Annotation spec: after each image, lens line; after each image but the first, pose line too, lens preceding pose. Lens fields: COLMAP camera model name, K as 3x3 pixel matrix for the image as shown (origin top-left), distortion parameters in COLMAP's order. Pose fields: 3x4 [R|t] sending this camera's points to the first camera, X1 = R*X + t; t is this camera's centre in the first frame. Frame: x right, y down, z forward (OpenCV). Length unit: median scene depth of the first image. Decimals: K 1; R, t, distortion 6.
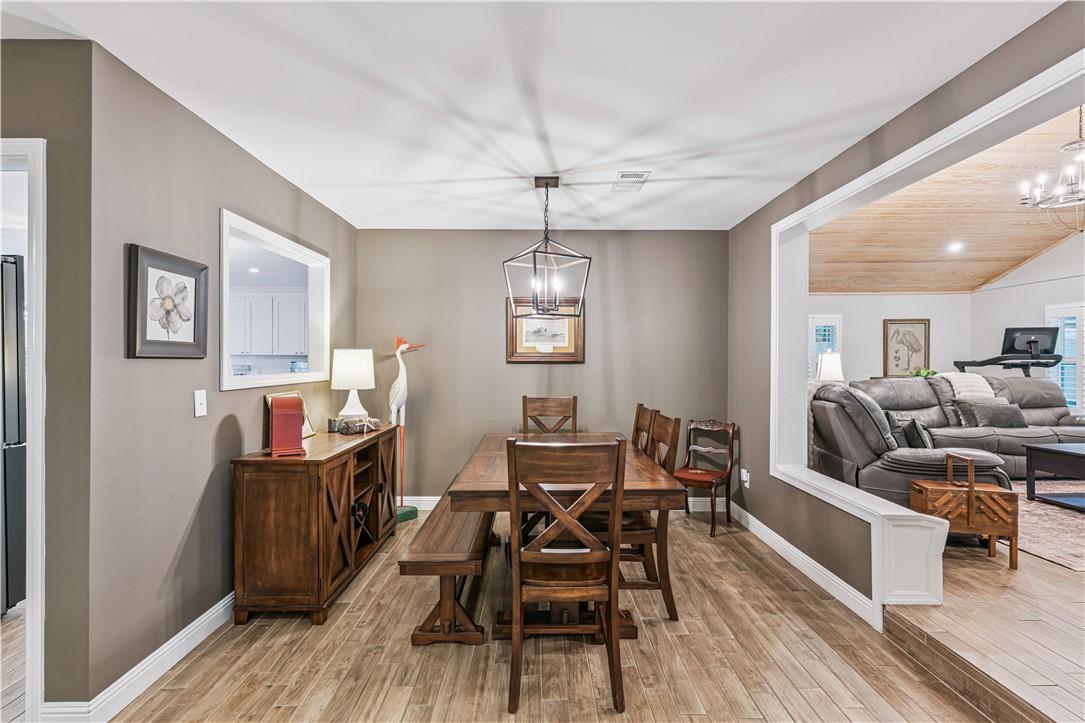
lens RADIAL K [[517.2, 0, 542.5], [0, 517.2, 361.5], [0, 0, 1]] dist [-0.003793, -0.000342]
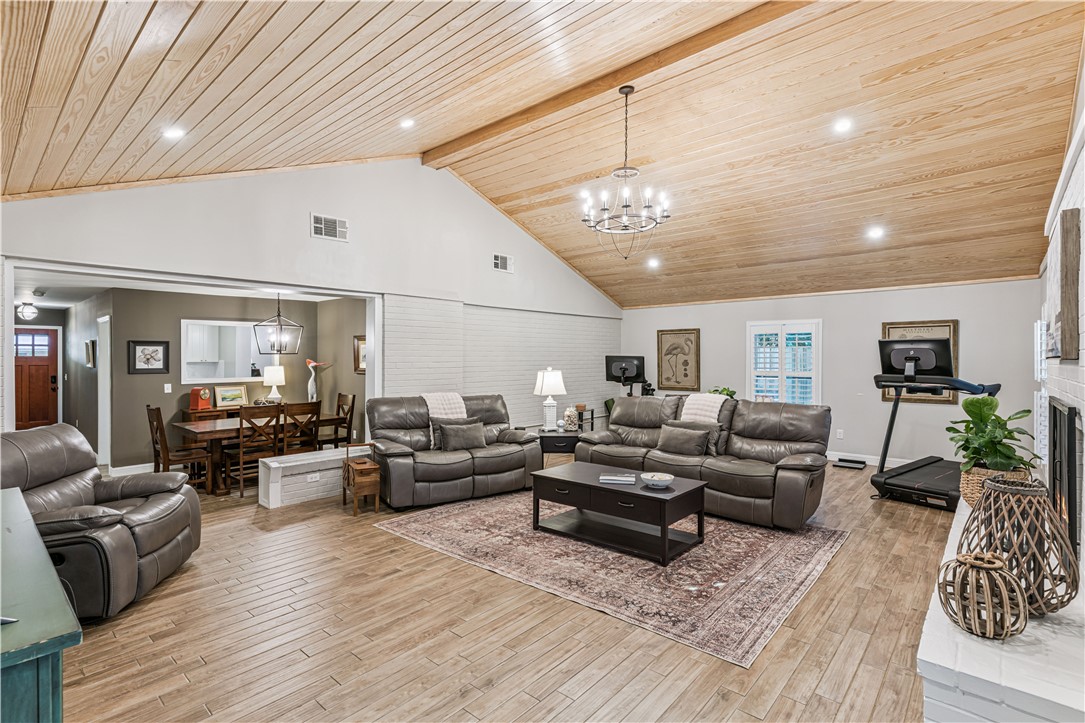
lens RADIAL K [[517.2, 0, 542.5], [0, 517.2, 361.5], [0, 0, 1]] dist [-0.003793, -0.000342]
pose [[0.736014, 0.010764, -0.676881, 1.888291], [-0.001481, 0.999897, 0.014291, -0.076586], [0.676965, -0.009517, 0.735954, 0.180688]]
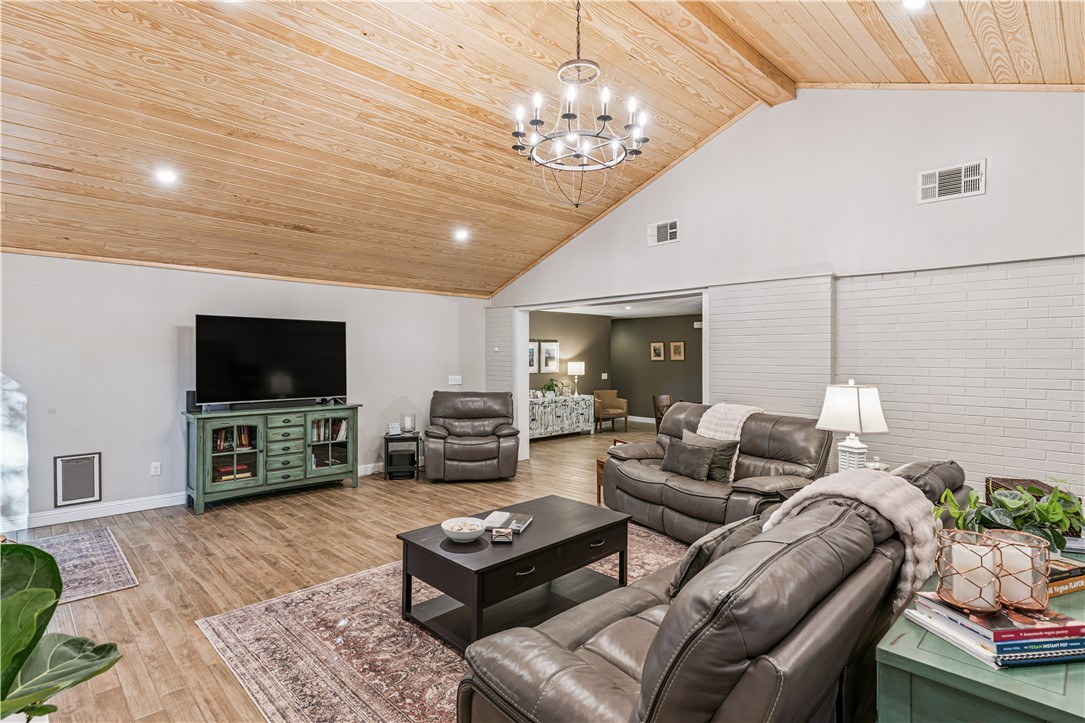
lens RADIAL K [[551.5, 0, 542.5], [0, 551.5, 361.5], [0, 0, 1]] dist [-0.015759, -0.000251]
pose [[-0.732434, 0.008981, -0.680779, 1.817115], [0.000710, 0.999923, 0.012427, -0.077228], [0.680838, 0.008619, -0.732383, 1.700004]]
